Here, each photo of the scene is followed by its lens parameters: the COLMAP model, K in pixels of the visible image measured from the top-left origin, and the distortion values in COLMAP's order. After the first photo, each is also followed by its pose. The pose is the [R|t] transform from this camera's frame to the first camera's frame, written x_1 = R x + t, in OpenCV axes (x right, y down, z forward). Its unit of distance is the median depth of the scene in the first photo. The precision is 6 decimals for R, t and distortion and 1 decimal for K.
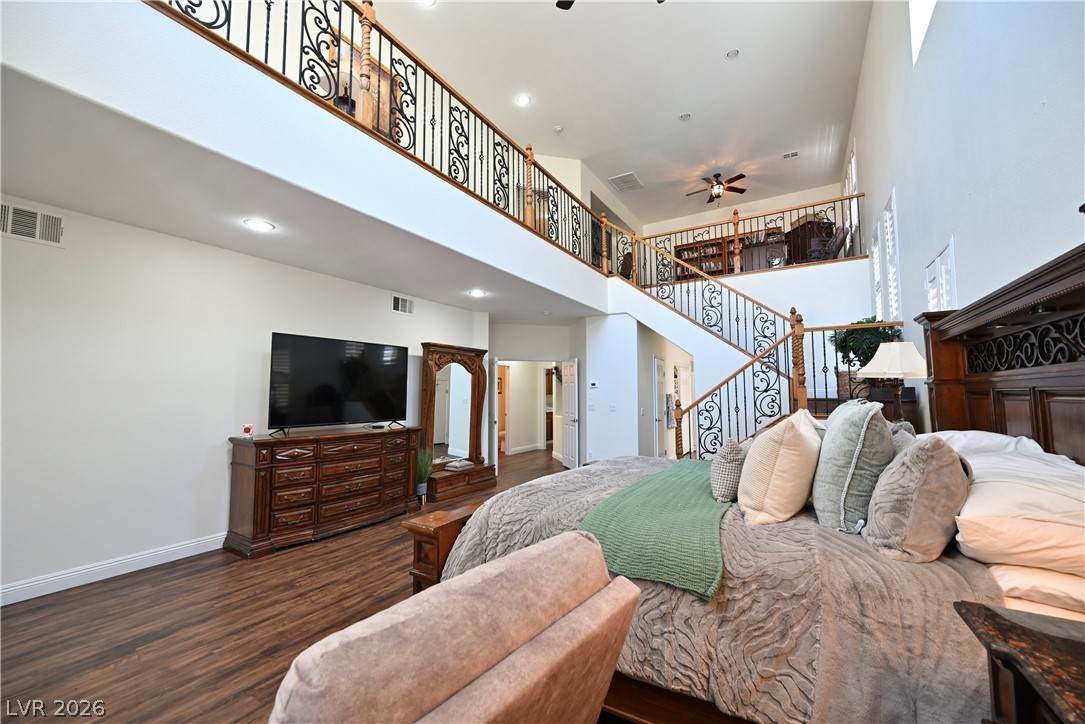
lens RADIAL K [[422.0, 0, 540.1], [0, 422.0, 366.2], [0, 0, 1]] dist [-0.005555, 0.000673]
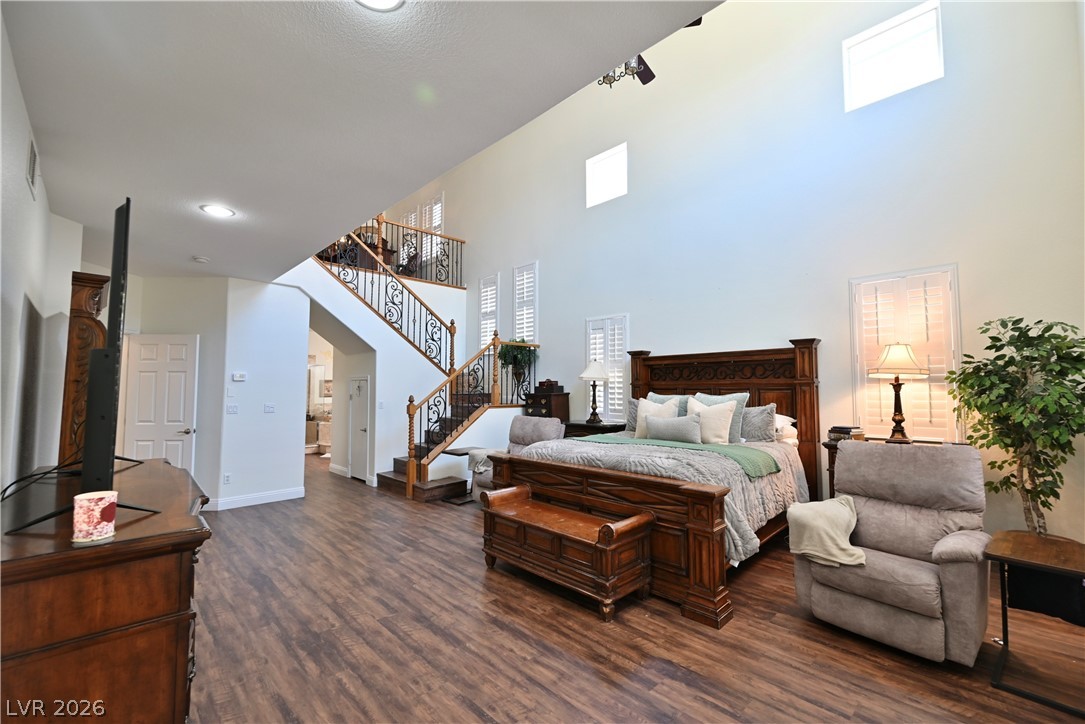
lens RADIAL K [[422.0, 0, 572.8], [0, 422.0, 363.6], [0, 0, 1]] dist [-0.005555, 0.000673]
pose [[0.236233, 0.058241, 0.969949, -0.593423], [-0.081420, 0.995878, -0.039967, 0.012197], [-0.968279, -0.069532, 0.240002, 0.395696]]
